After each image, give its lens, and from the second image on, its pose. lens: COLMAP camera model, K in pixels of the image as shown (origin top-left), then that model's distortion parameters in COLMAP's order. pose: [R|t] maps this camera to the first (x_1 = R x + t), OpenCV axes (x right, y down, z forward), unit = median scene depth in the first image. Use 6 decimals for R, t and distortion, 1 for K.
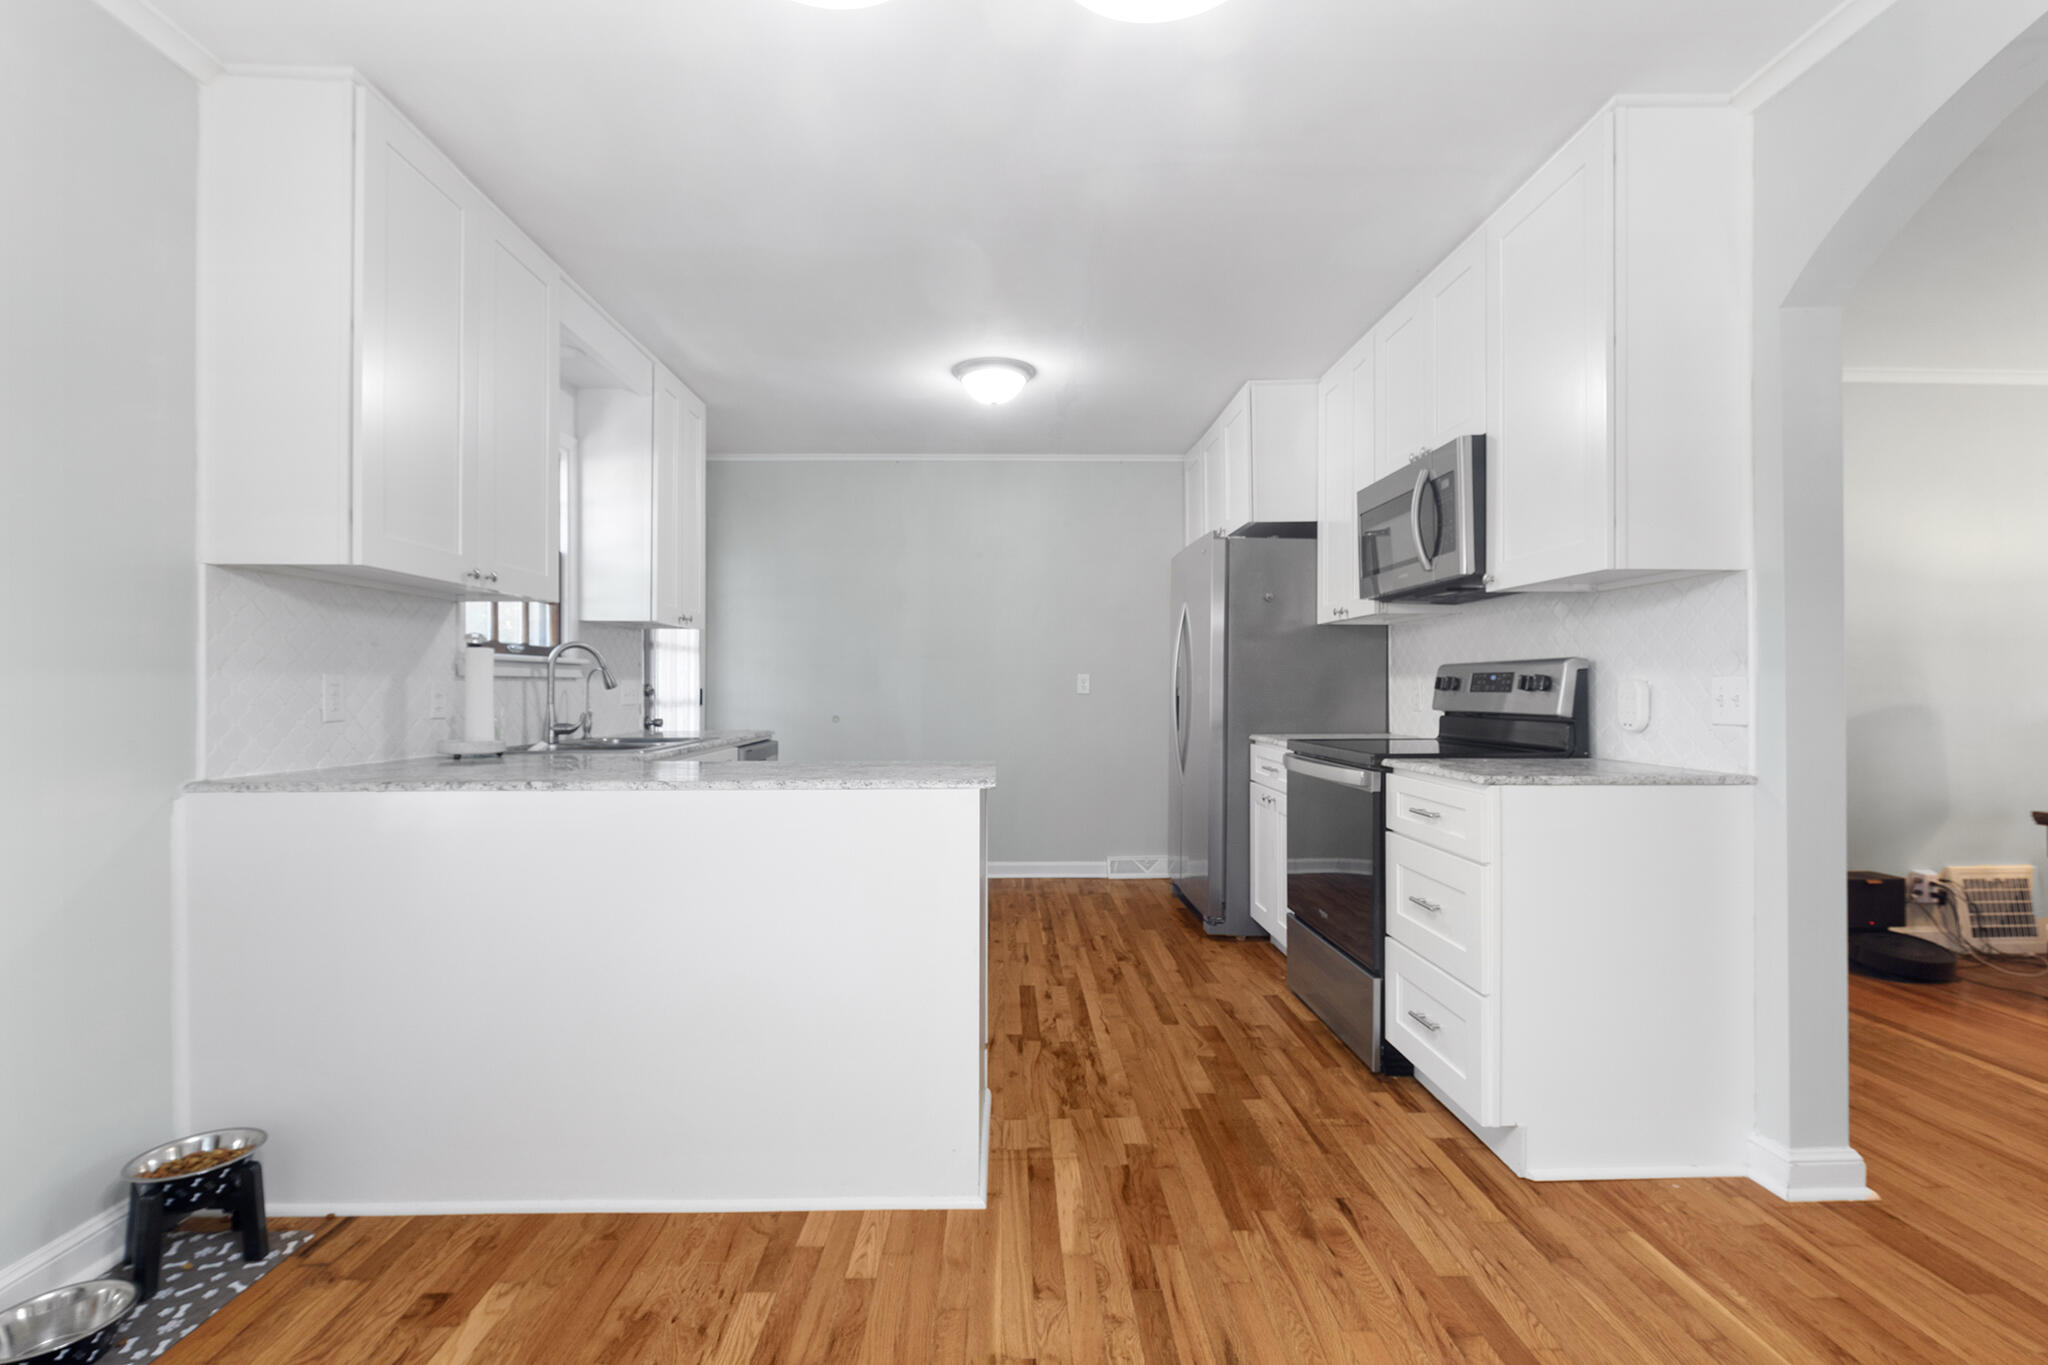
lens RADIAL K [[916.6, 0, 1026.9], [0, 916.6, 685.1], [0, 0, 1]] dist [0.003163, -0.001352]
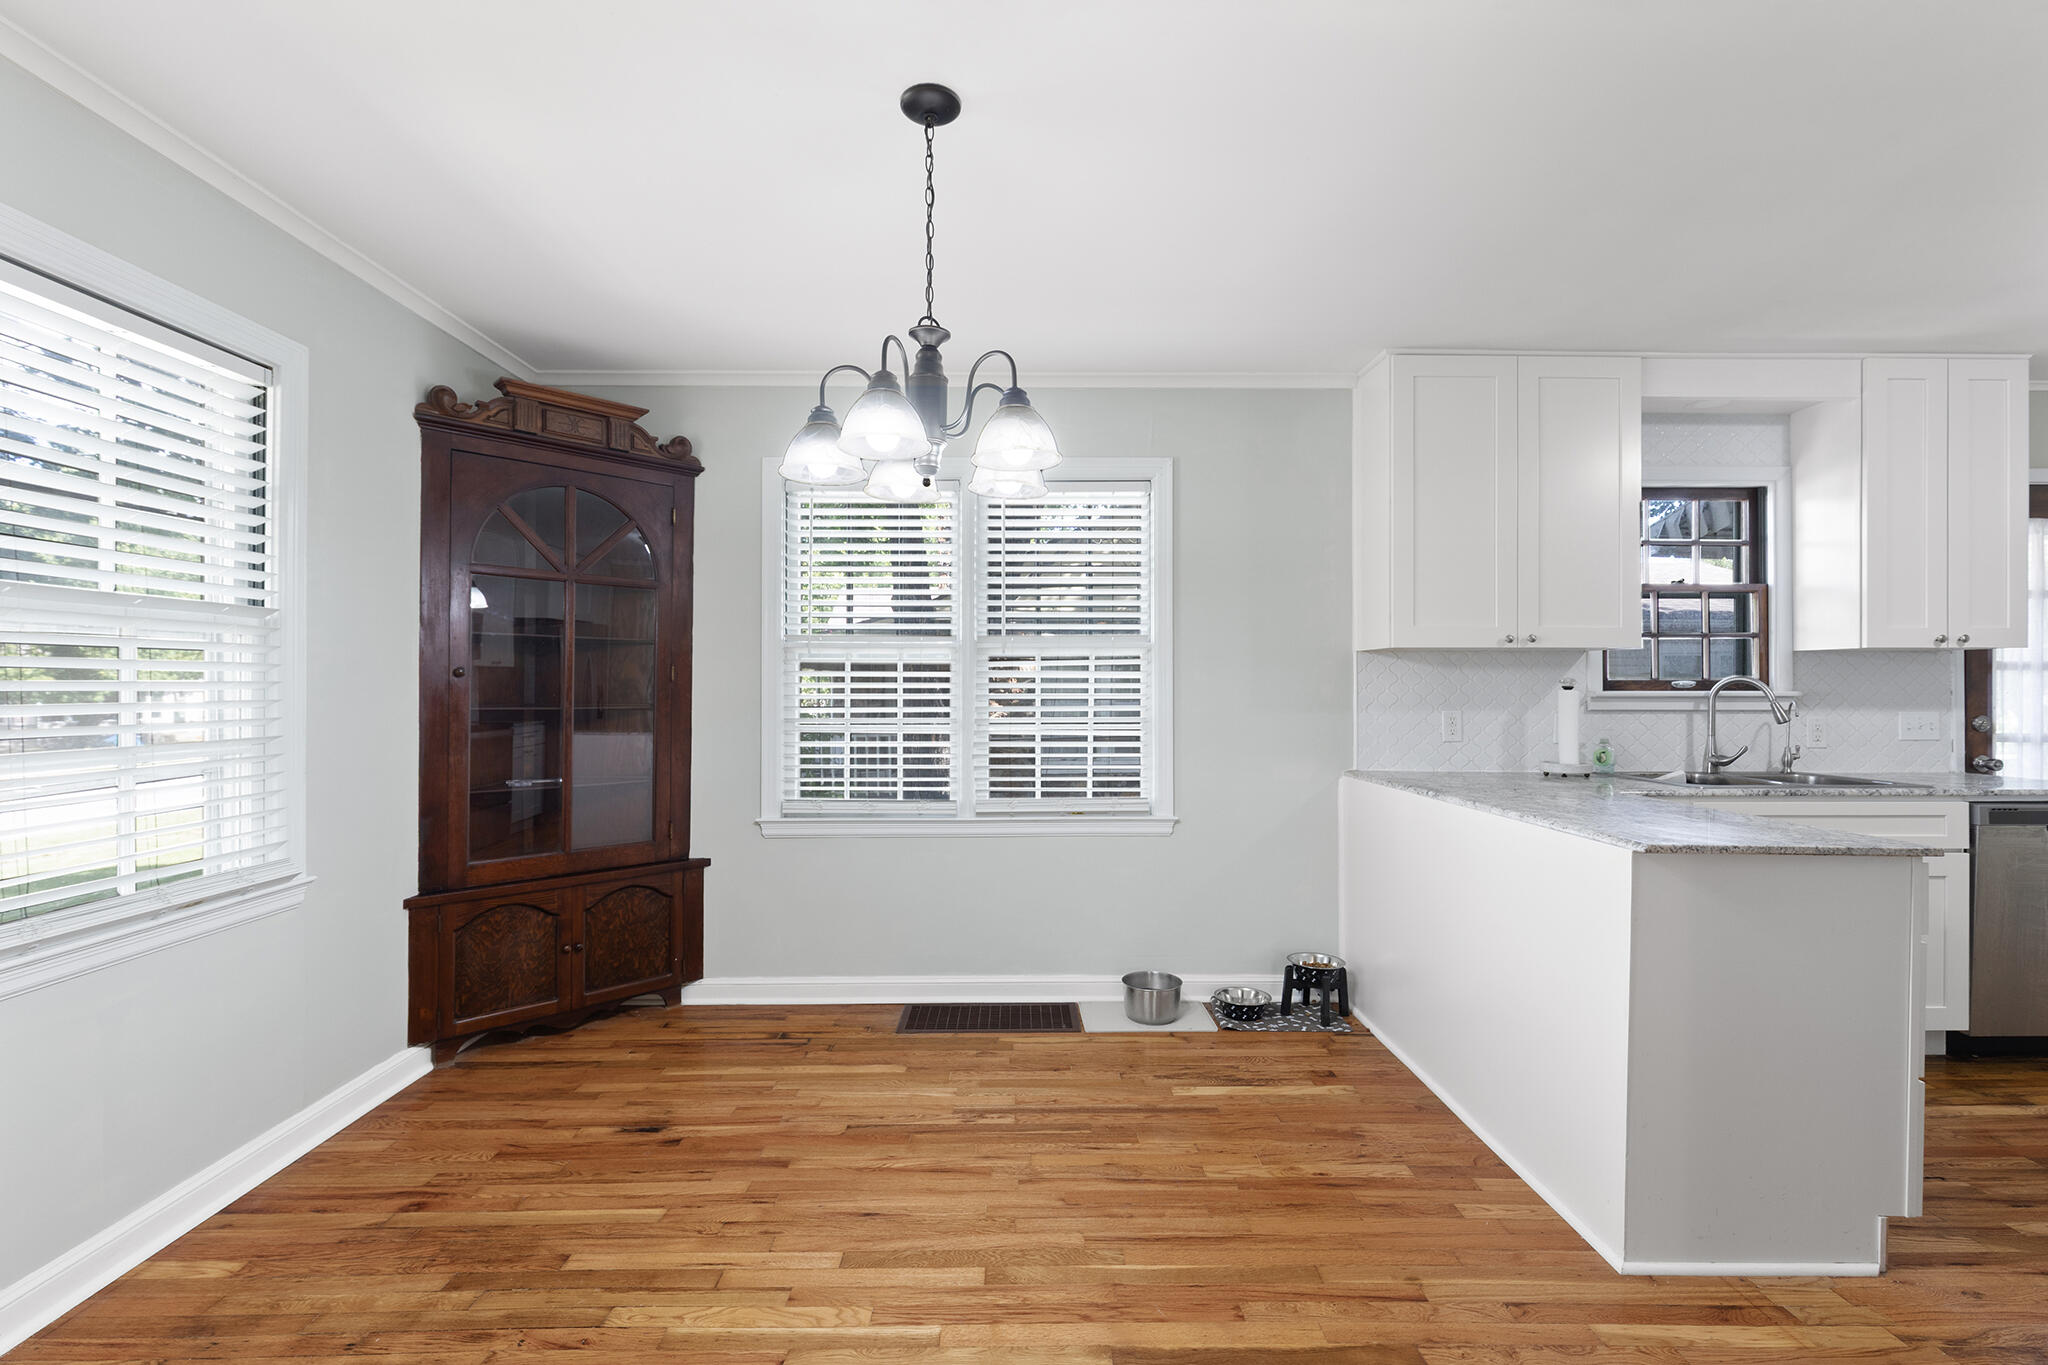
lens RADIAL K [[916.6, 0, 1022.8], [0, 916.6, 684.4], [0, 0, 1]] dist [0.003163, -0.001352]
pose [[-0.018298, -0.005130, -0.999819, 0.689687], [0.002531, 0.999983, -0.005177, -0.043817], [0.999829, -0.002626, -0.018284, 0.271207]]
